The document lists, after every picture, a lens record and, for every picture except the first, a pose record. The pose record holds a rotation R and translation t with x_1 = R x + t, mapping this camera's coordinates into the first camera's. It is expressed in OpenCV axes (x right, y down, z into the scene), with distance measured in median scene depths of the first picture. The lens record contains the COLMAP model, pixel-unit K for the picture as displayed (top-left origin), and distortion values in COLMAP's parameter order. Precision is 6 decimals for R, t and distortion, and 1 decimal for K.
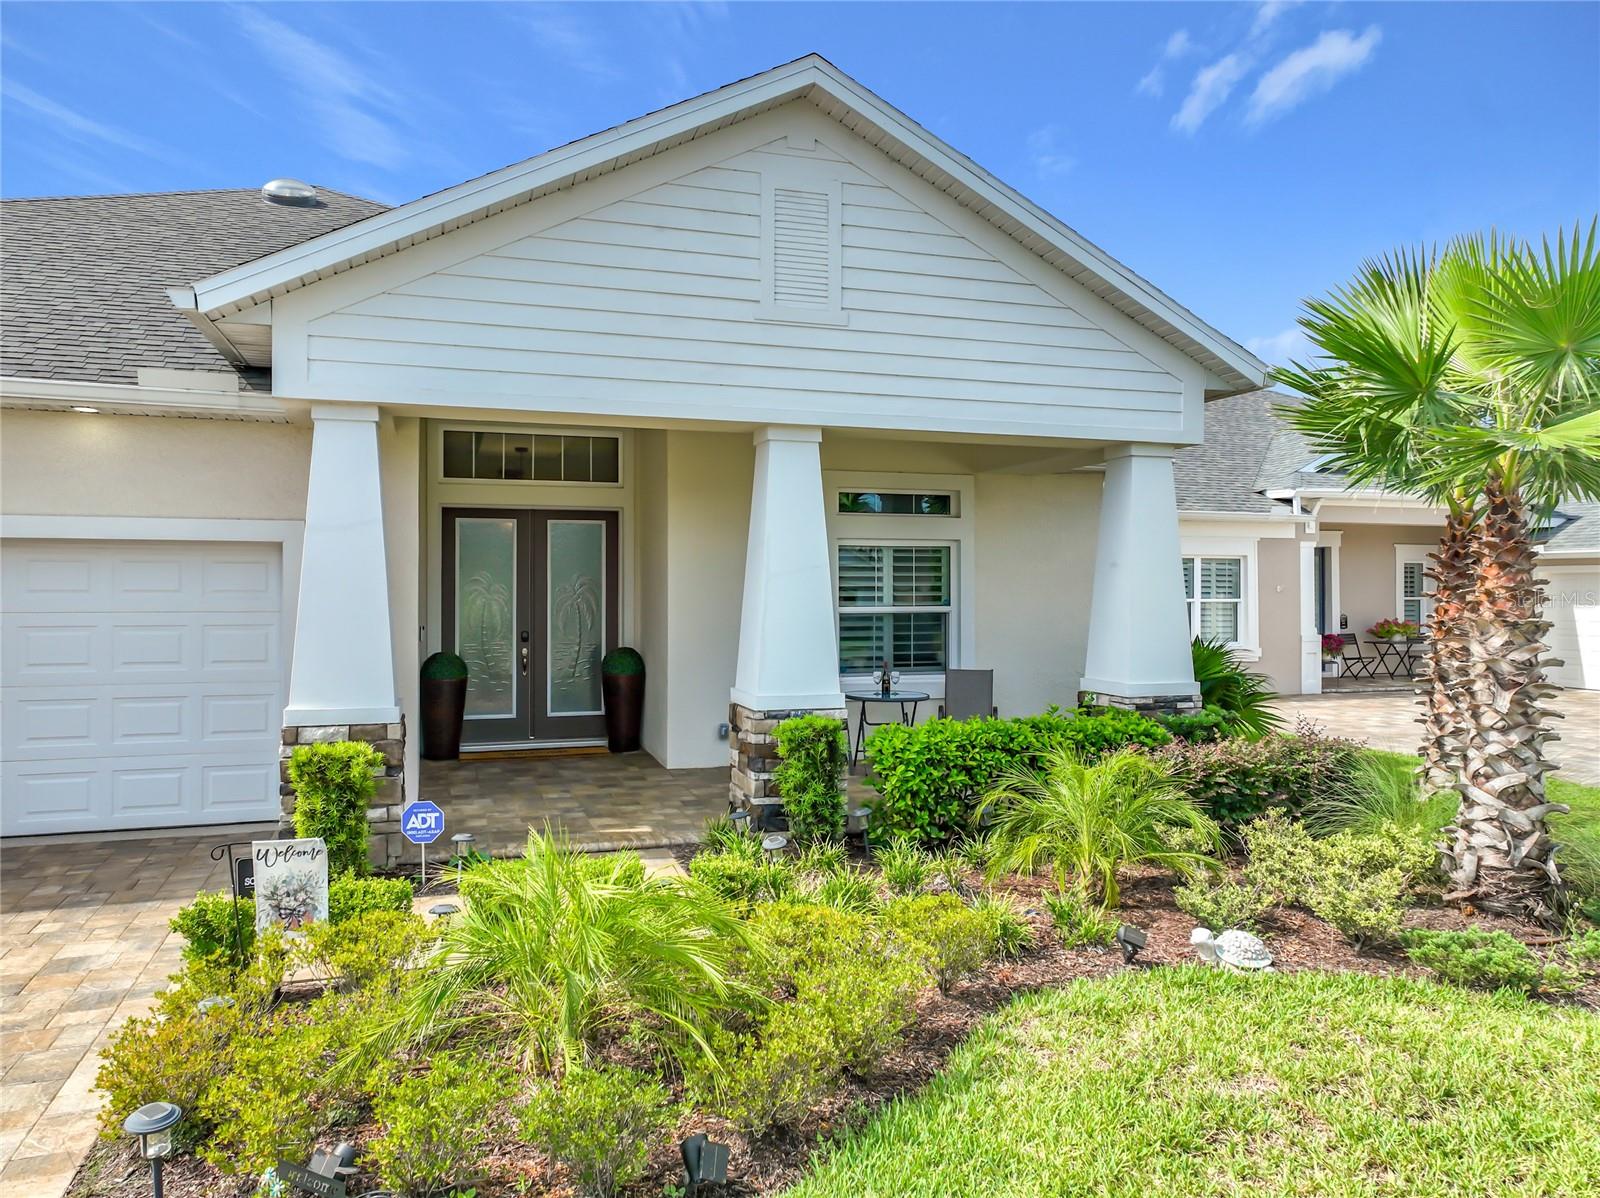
lens RADIAL K [[1133.6, 0, 801.3], [0, 1133.6, 579.9], [0, 0, 1]] dist [-0.001797, 0.017843]
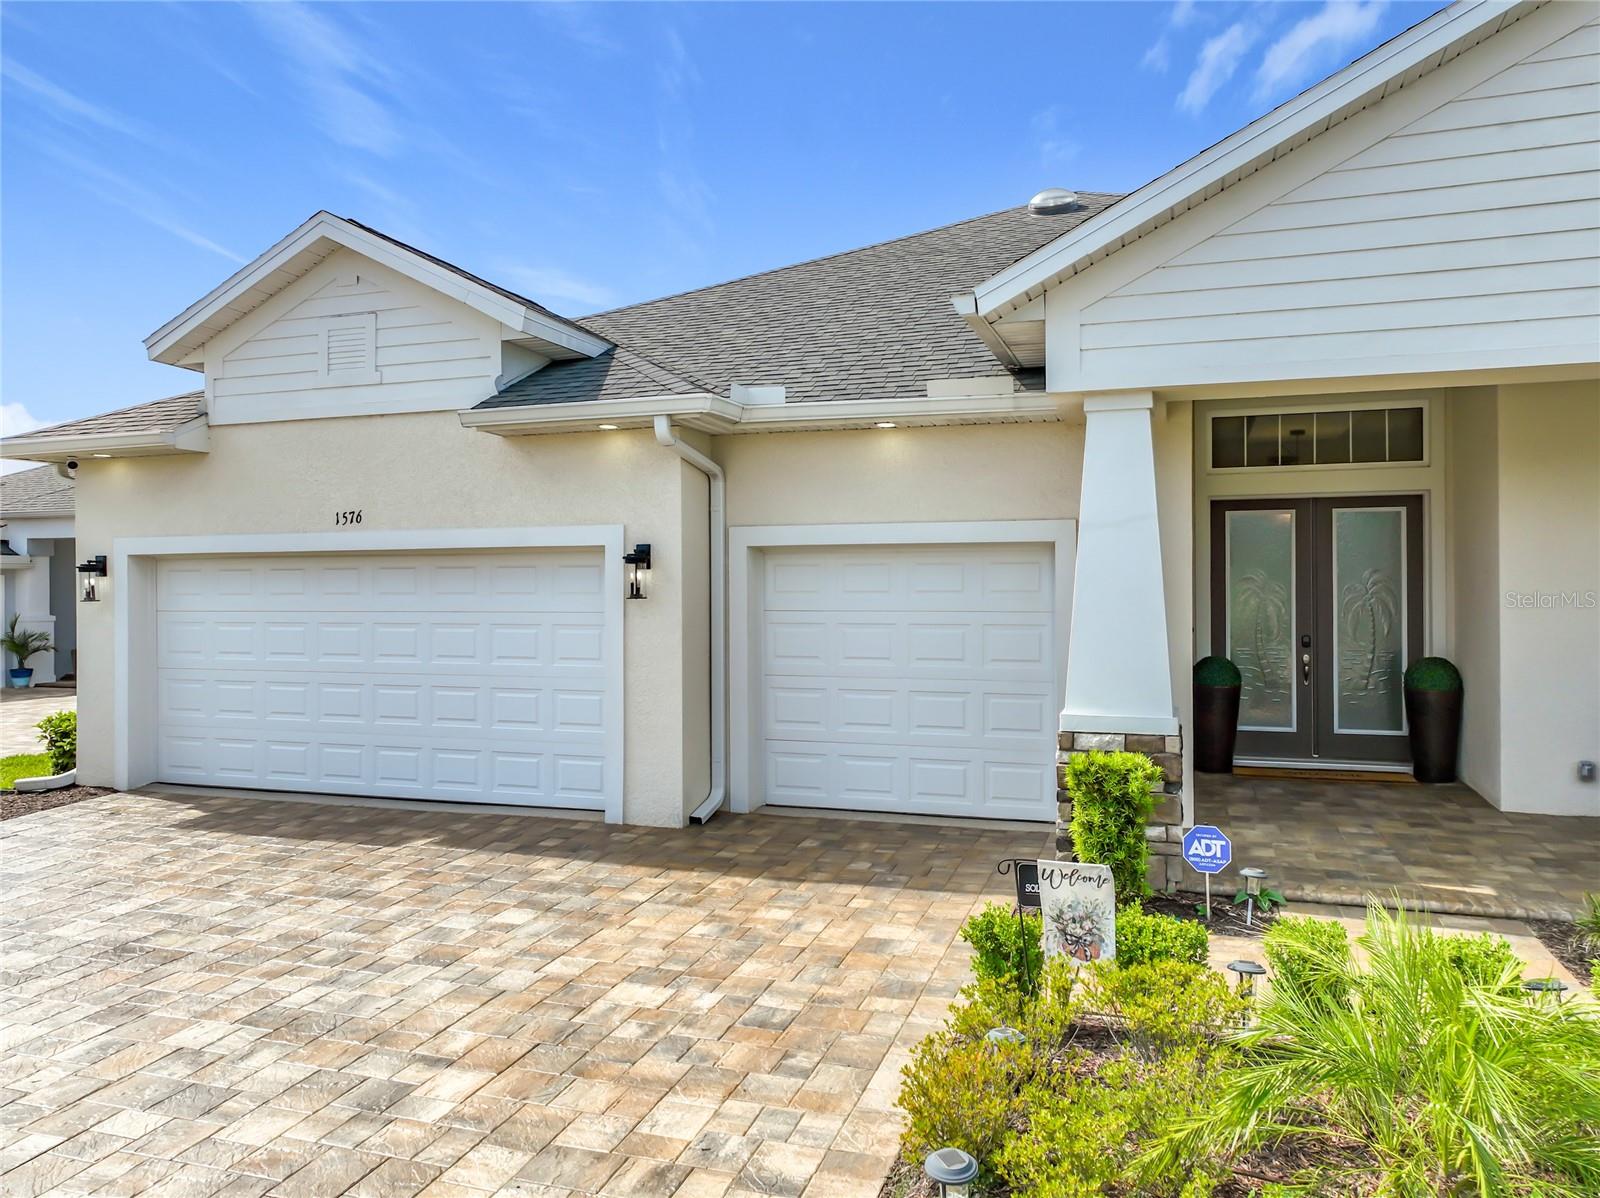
lens RADIAL K [[1133.6, 0, 801.3], [0, 1133.6, 579.9], [0, 0, 1]] dist [-0.001797, 0.017843]
pose [[0.802150, -0.007400, -0.597077, -0.052537], [0.008164, 0.999966, -0.001425, -0.000304], [0.597067, -0.003732, 0.802182, 0.088121]]
